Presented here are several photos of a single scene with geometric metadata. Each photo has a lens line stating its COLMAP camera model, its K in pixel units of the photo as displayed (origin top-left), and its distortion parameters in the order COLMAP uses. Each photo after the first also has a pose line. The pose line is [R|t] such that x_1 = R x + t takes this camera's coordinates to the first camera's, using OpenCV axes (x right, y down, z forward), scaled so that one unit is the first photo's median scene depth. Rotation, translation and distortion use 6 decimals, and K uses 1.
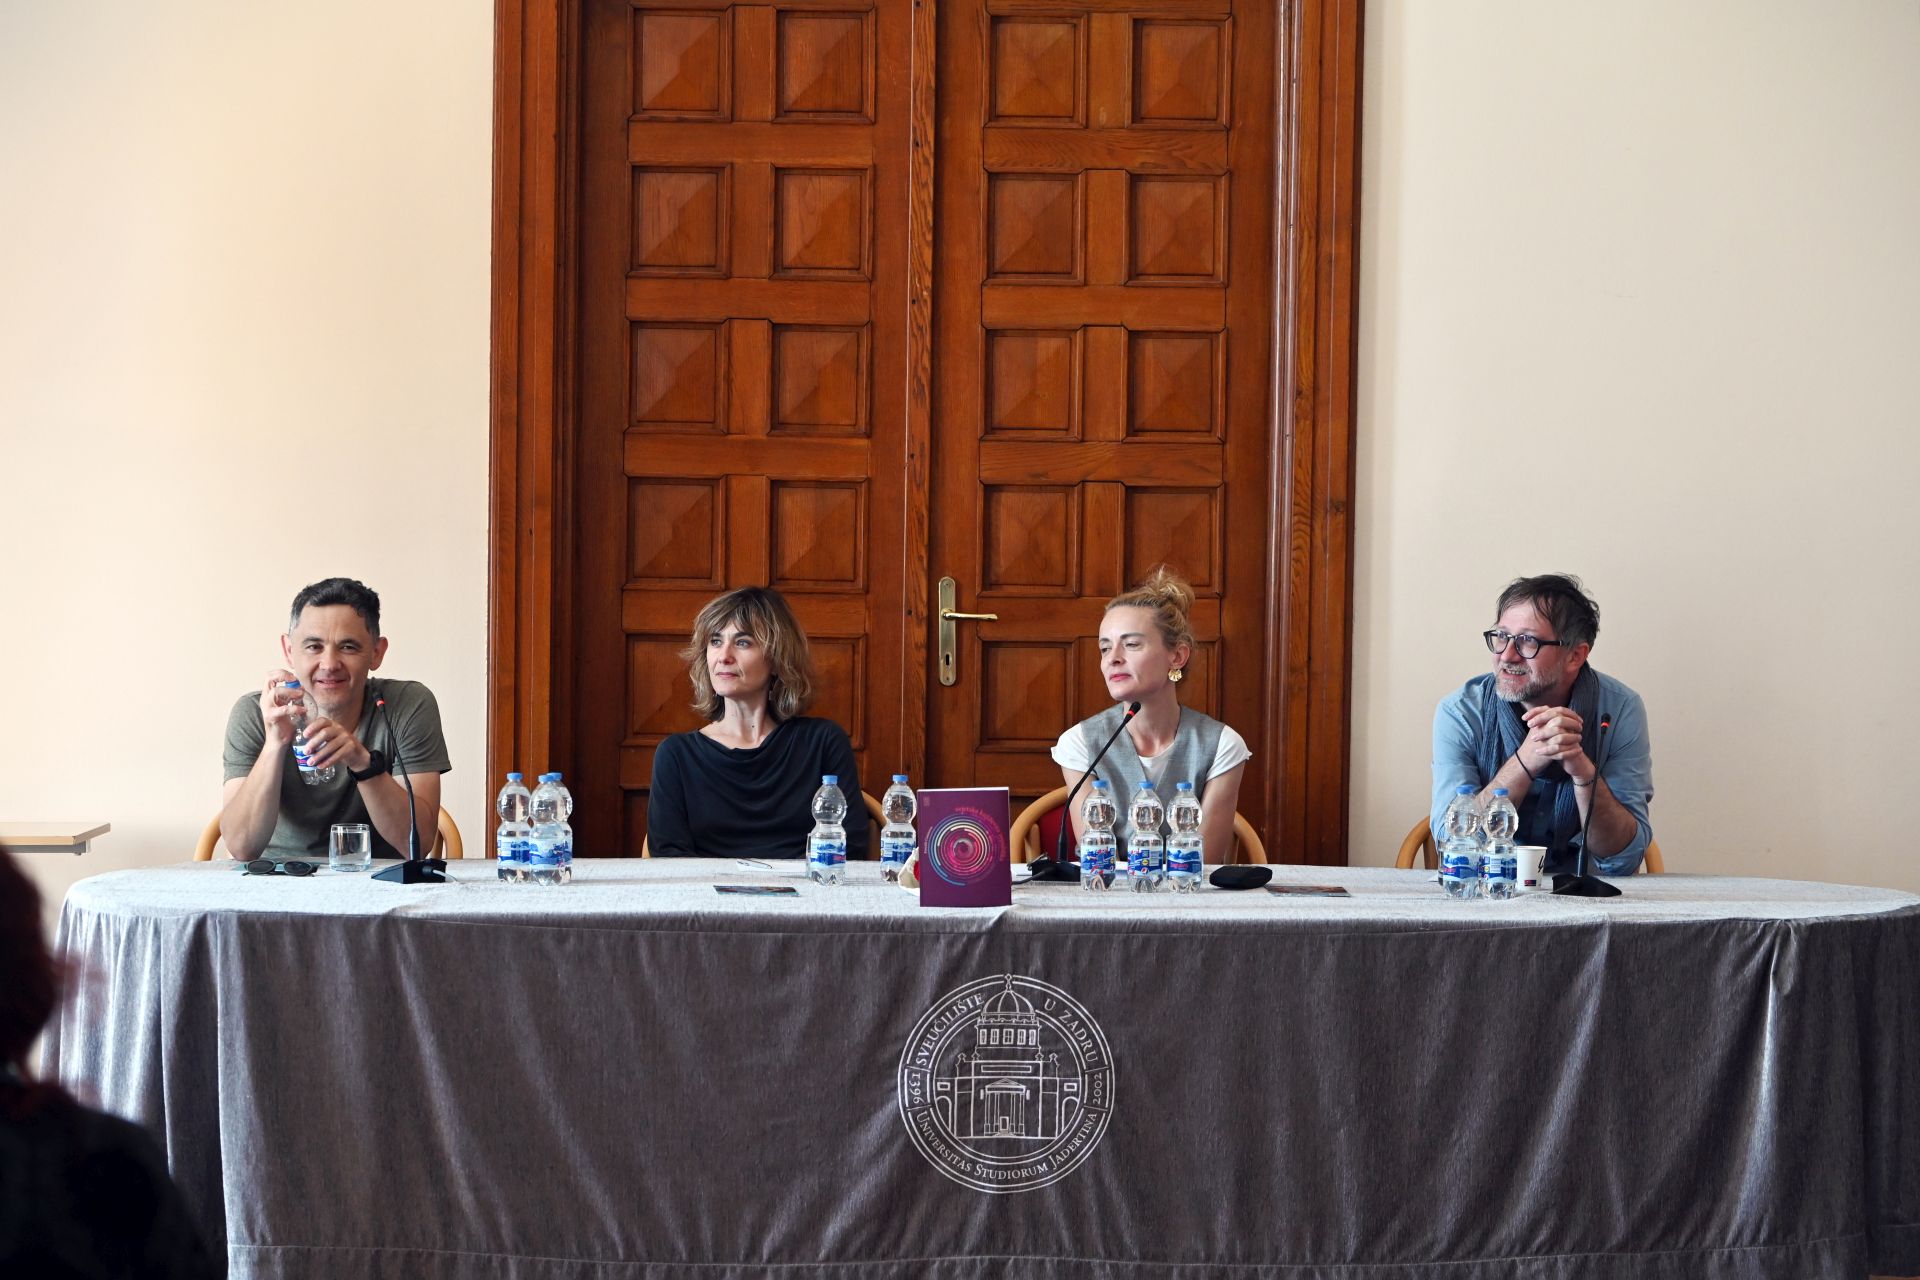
lens RADIAL K [[5821.4, 0, 971.2], [0, 5821.4, 623.2], [0, 0, 1]] dist [0.036895, 0.000000]
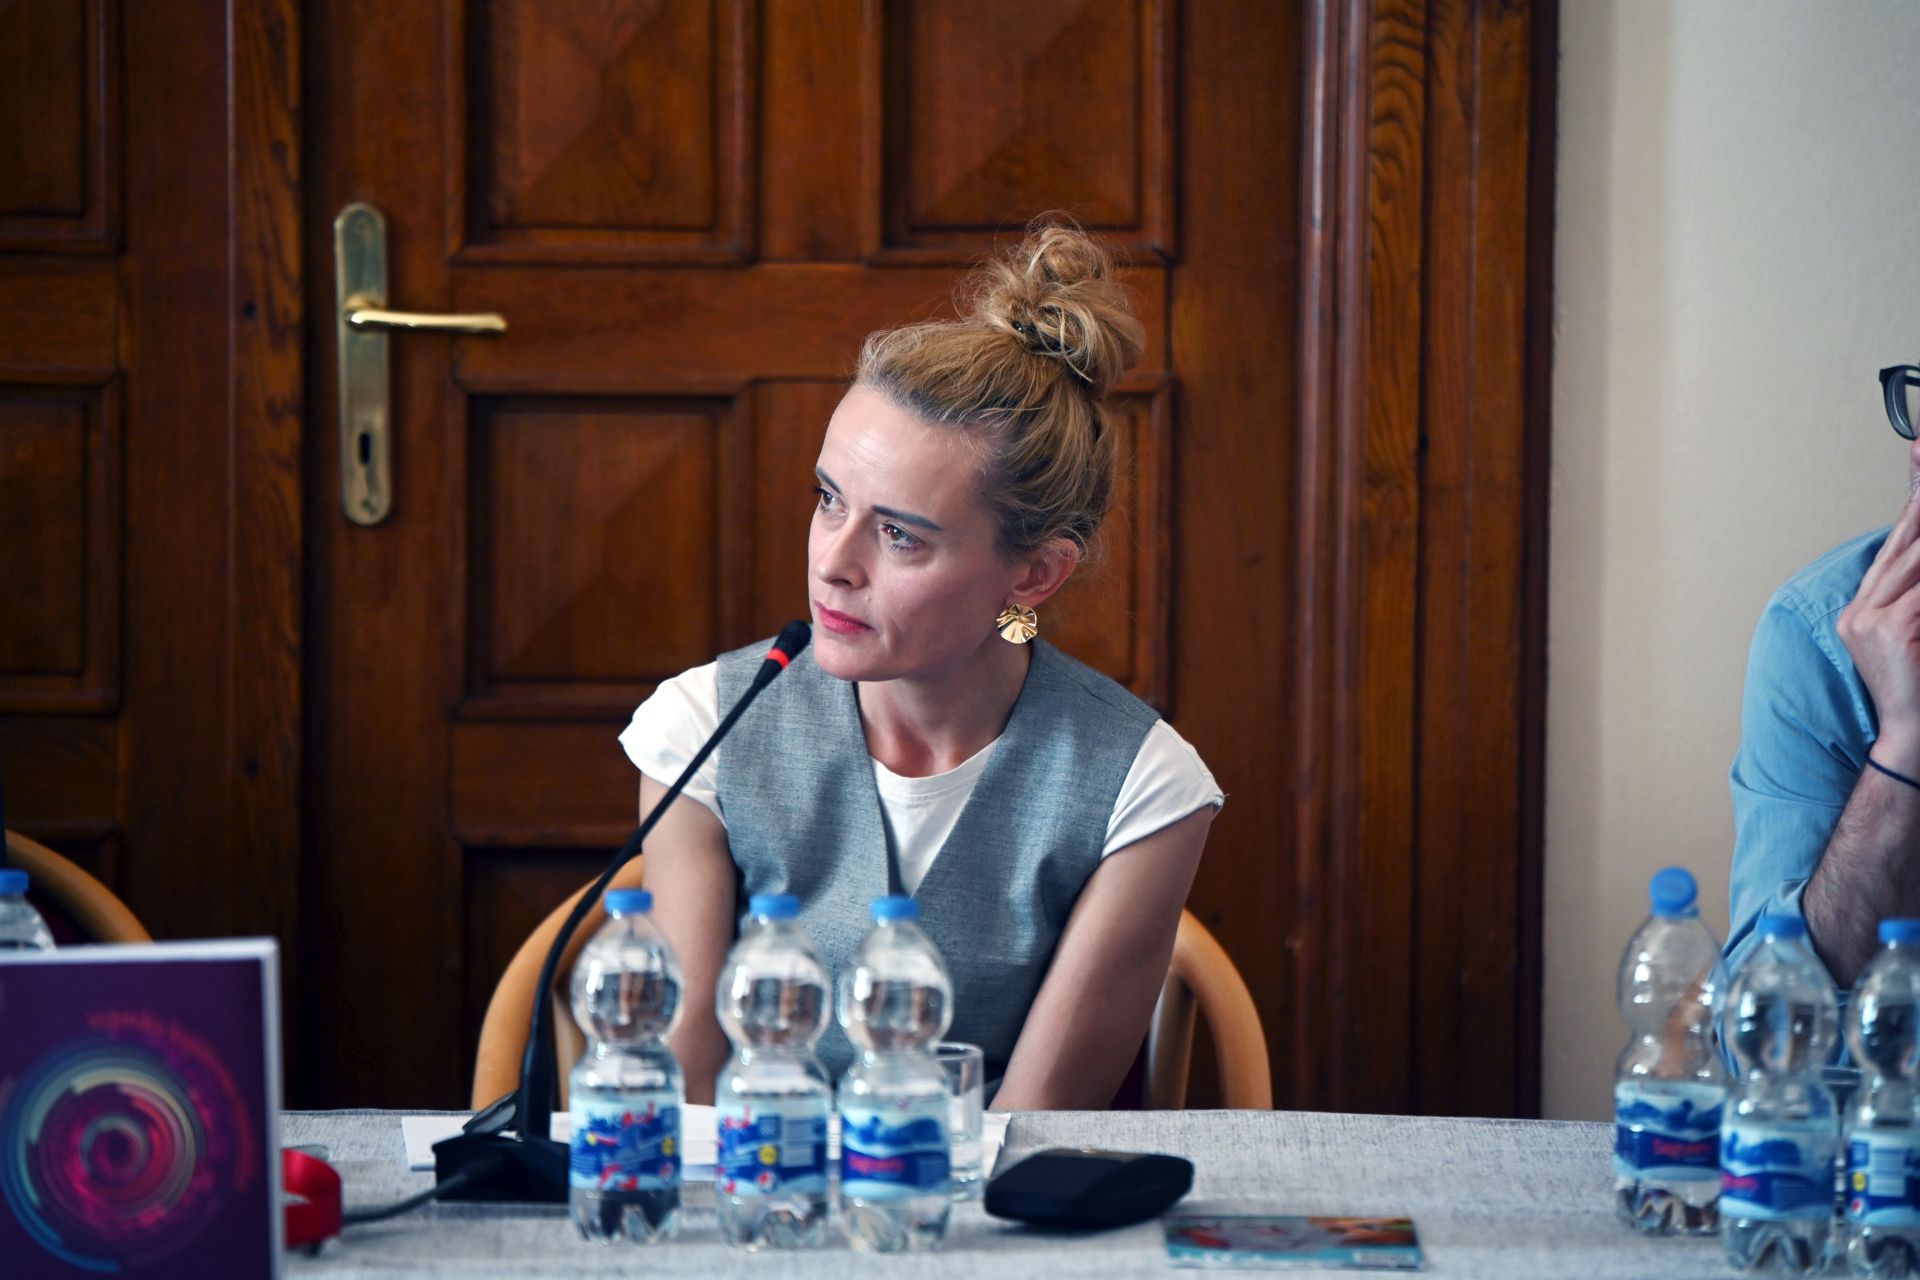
lens RADIAL K [[10906.9, 0, 1051.9], [0, 10906.9, 632.6], [0, 0, 1]] dist [1.298637, 0.000000]
pose [[0.999549, -0.003116, -0.029882, 0.055312], [0.004525, 0.998875, 0.047201, -0.013064], [0.029701, -0.047315, 0.998438, 0.362442]]
